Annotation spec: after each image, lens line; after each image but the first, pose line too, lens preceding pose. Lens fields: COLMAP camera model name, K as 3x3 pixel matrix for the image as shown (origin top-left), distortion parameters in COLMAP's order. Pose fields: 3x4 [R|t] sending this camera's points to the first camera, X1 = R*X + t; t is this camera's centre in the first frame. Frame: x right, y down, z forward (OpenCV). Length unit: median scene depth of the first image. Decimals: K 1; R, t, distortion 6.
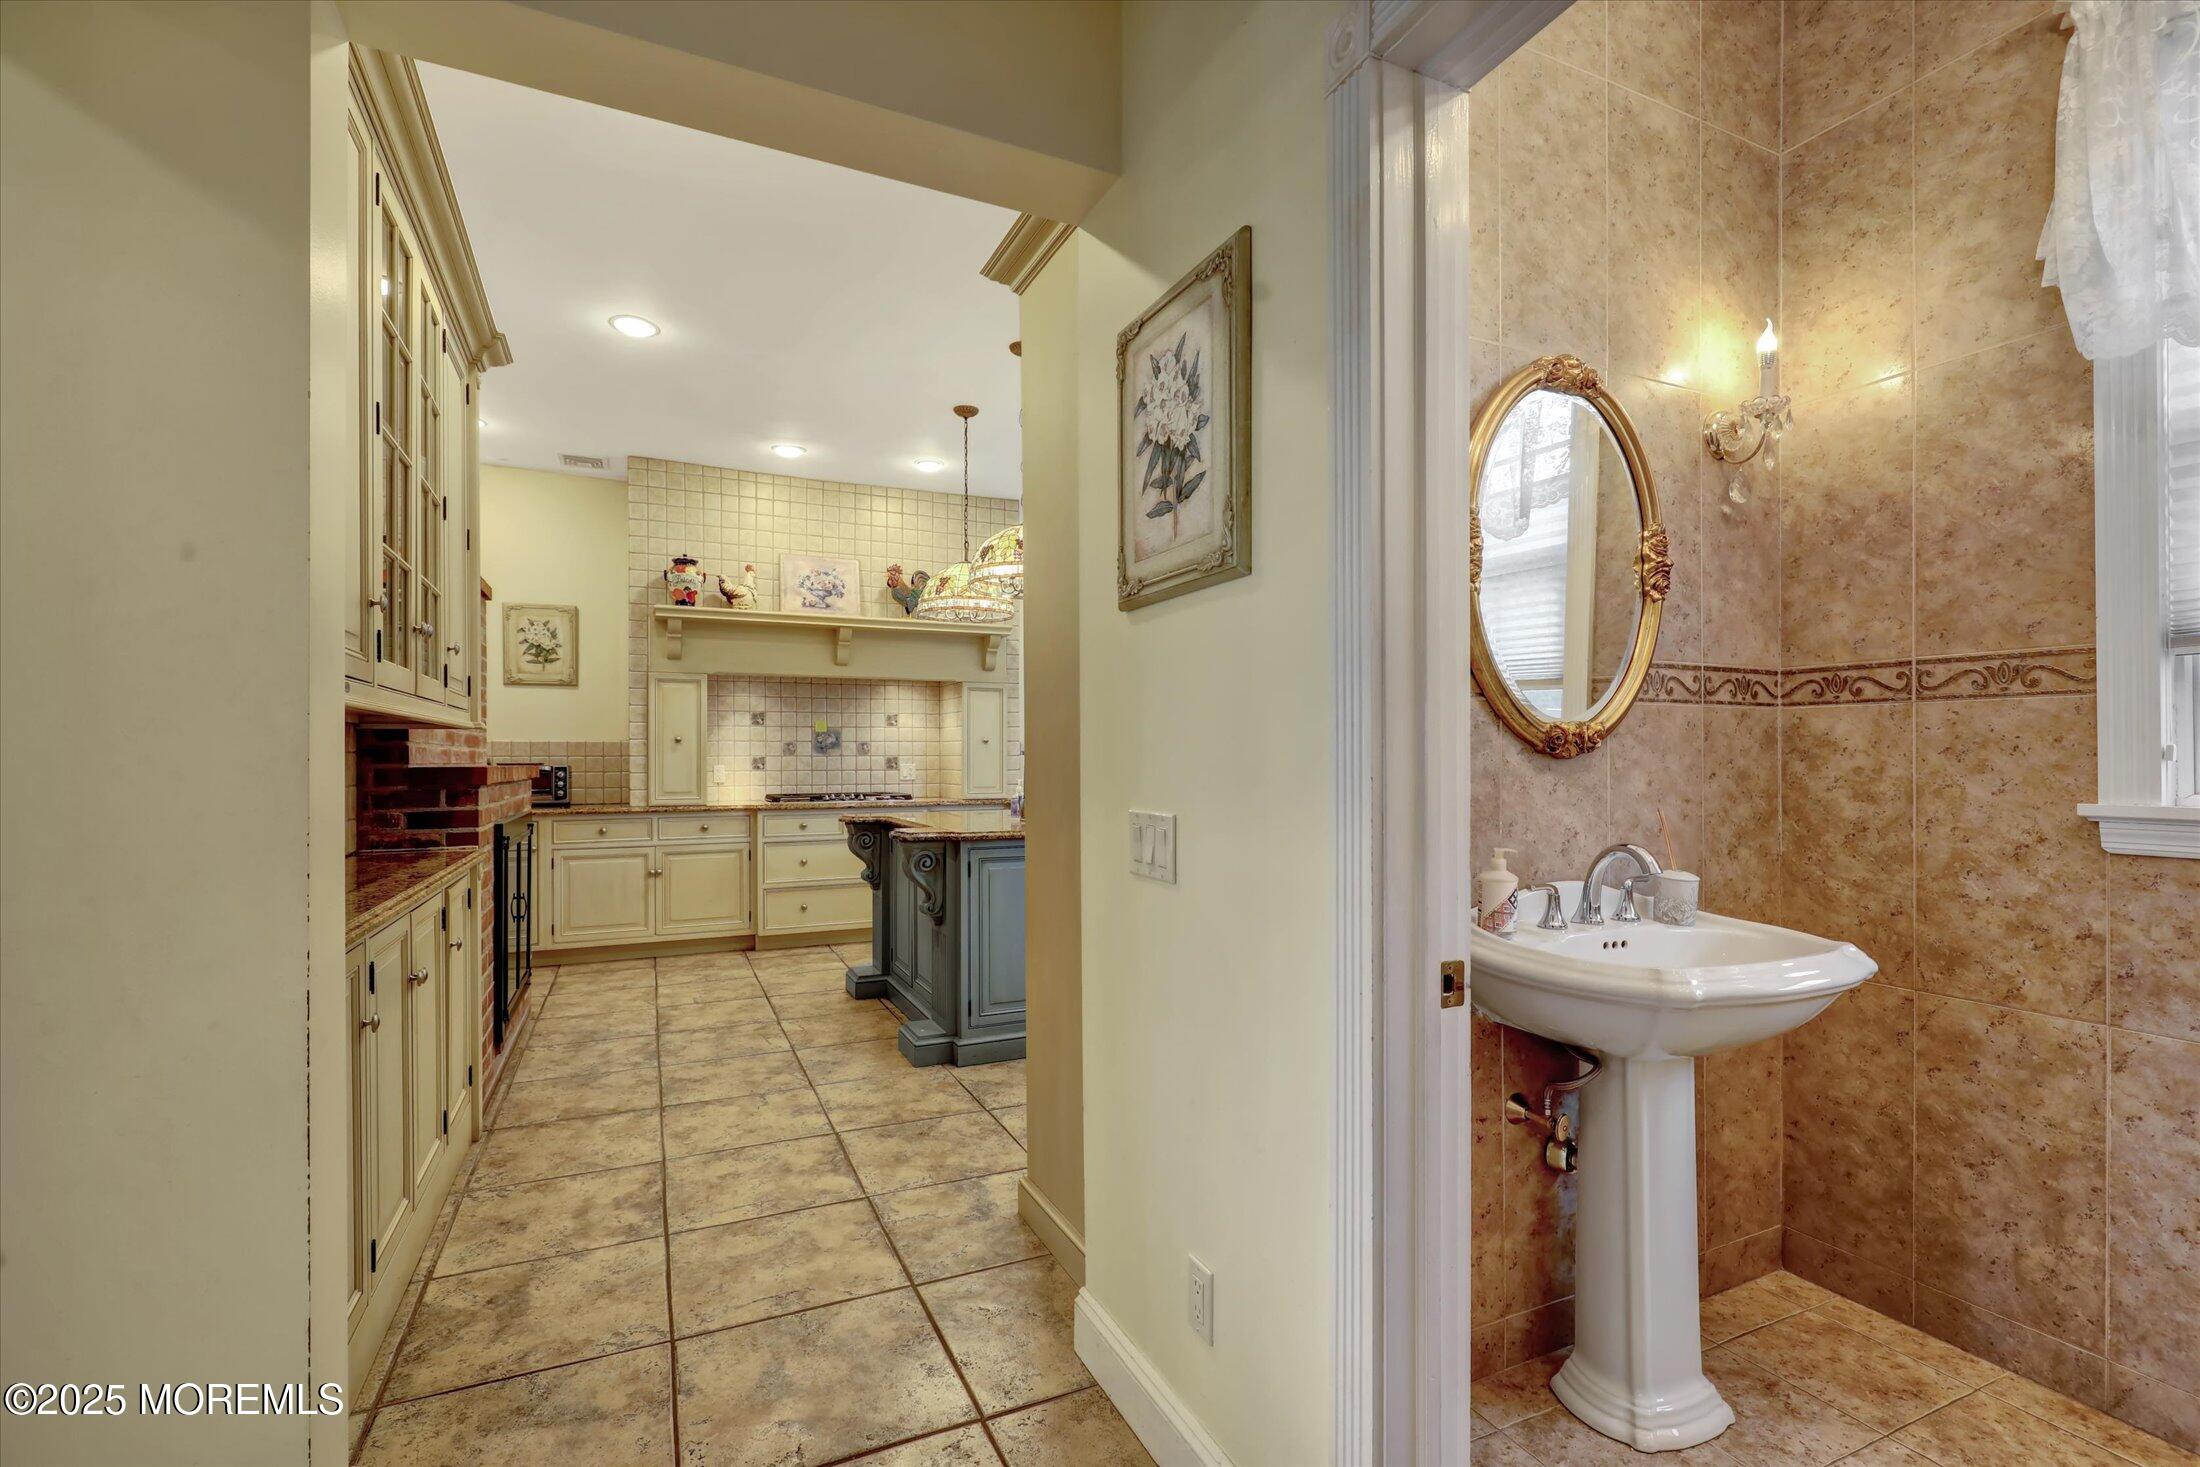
lens RADIAL K [[986.2, 0, 1106.6], [0, 986.2, 756.7], [0, 0, 1]] dist [-0.001053, -0.000695]
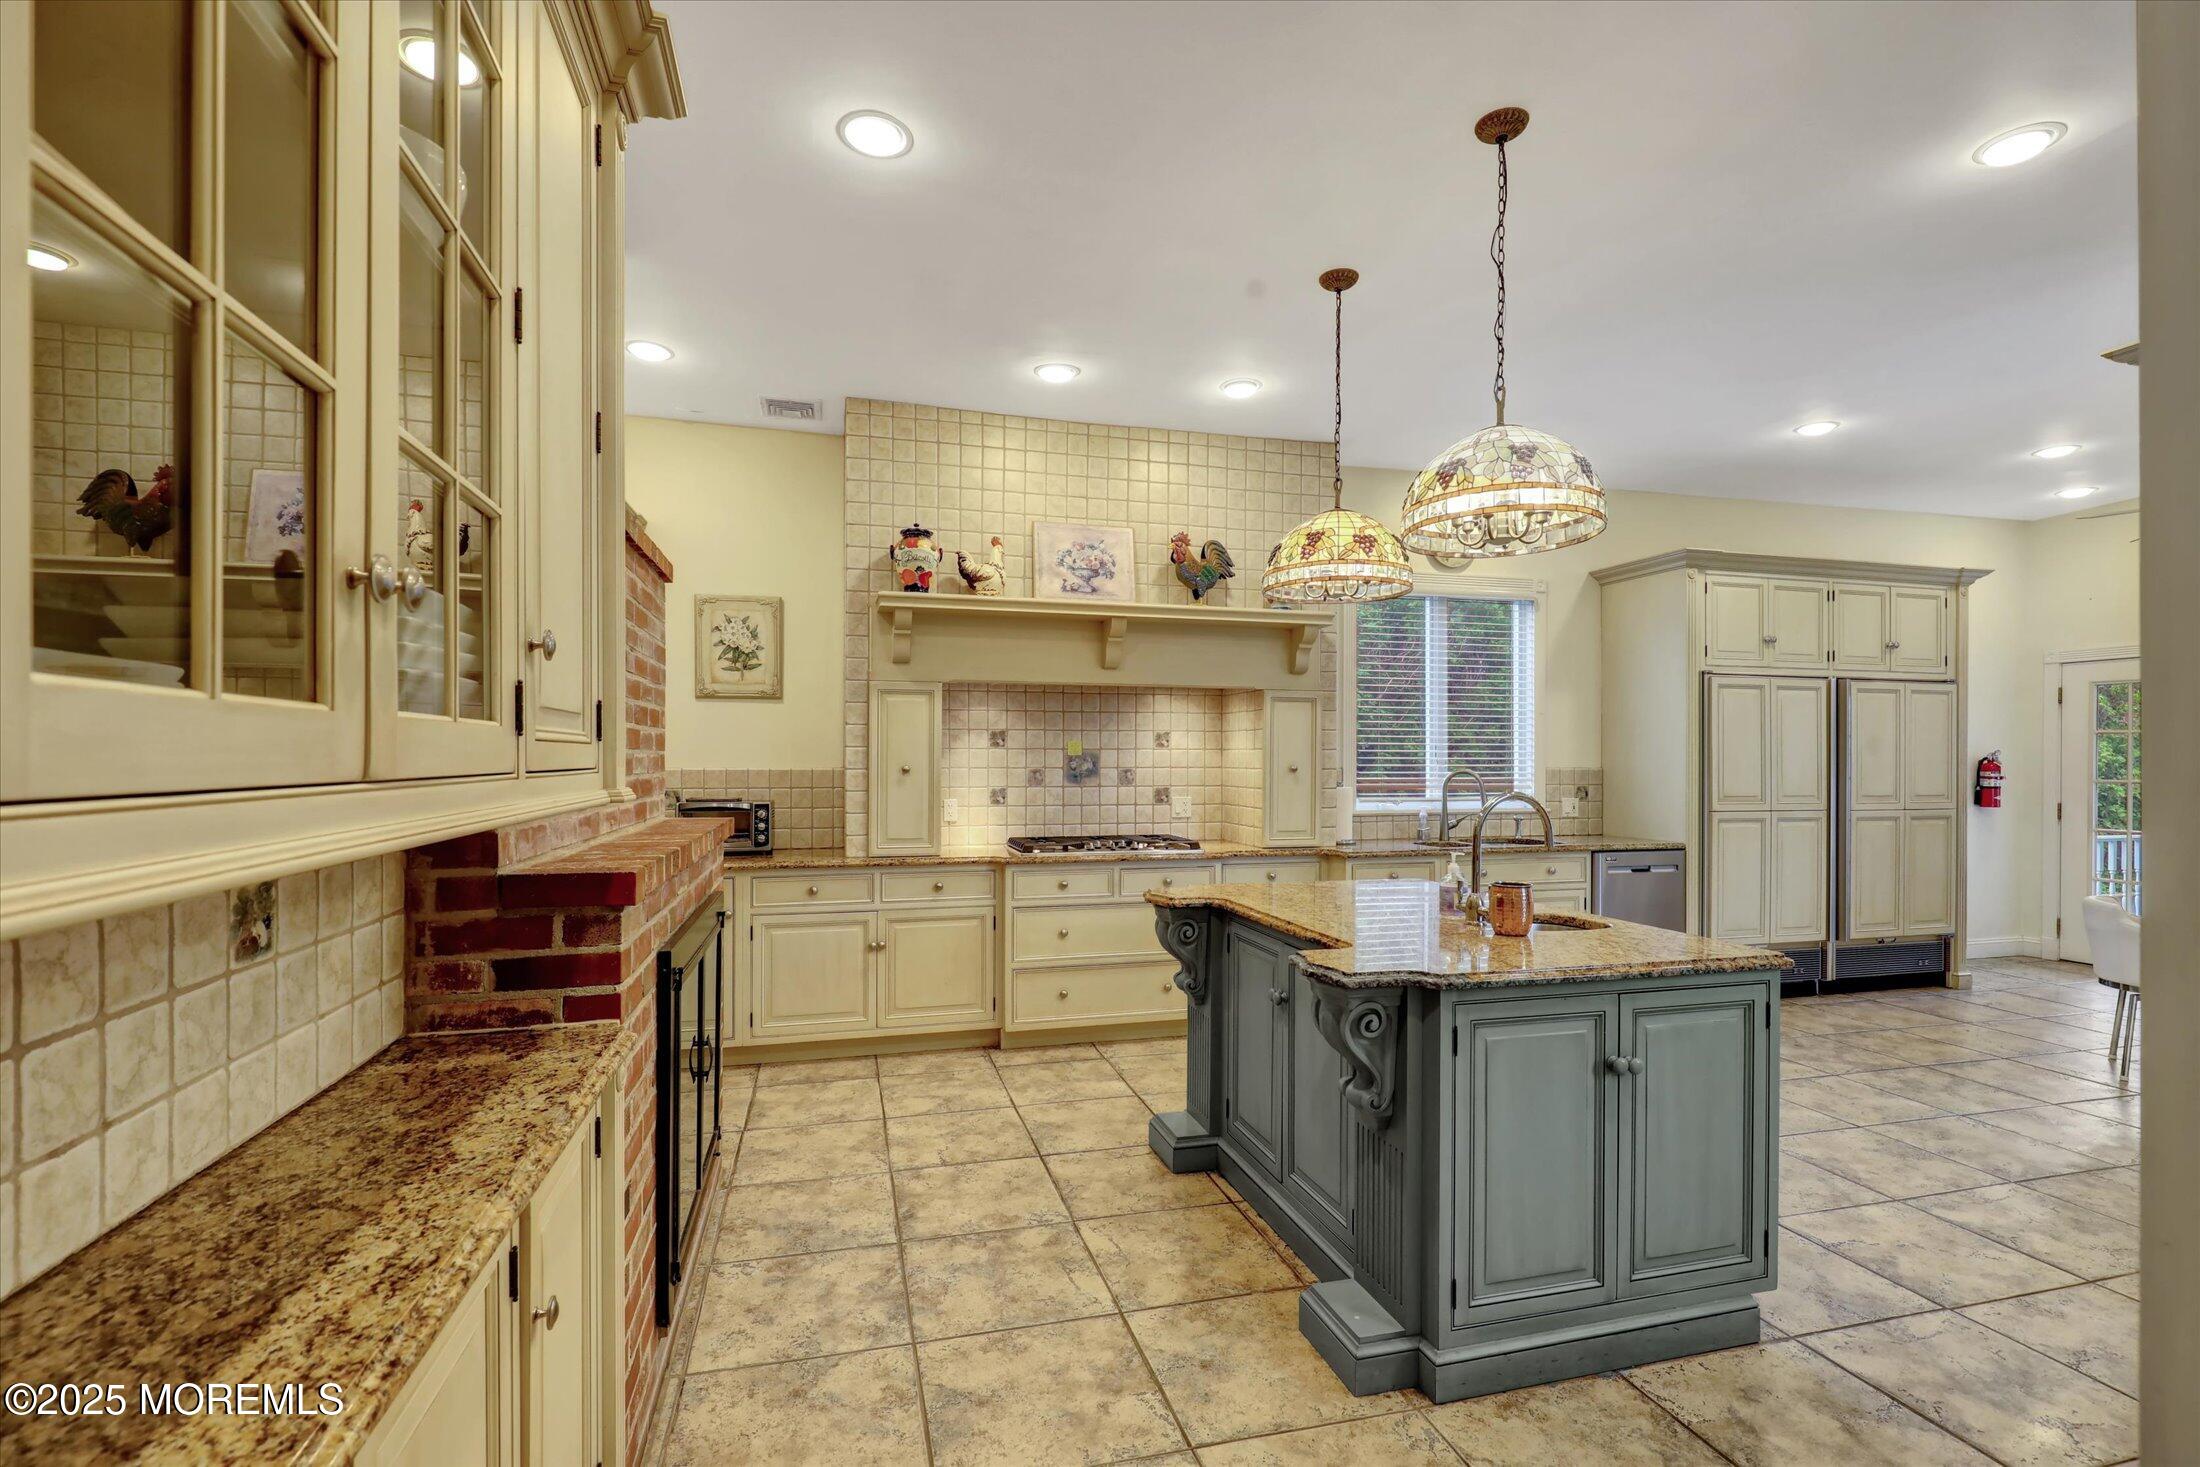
lens RADIAL K [[986.2, 0, 1106.6], [0, 986.2, 756.7], [0, 0, 1]] dist [-0.001053, -0.000695]
pose [[0.985951, 0.004557, -0.166972, -0.156732], [-0.004584, 0.999989, 0.000224, -0.028173], [0.166971, 0.000545, 0.985962, 0.280064]]
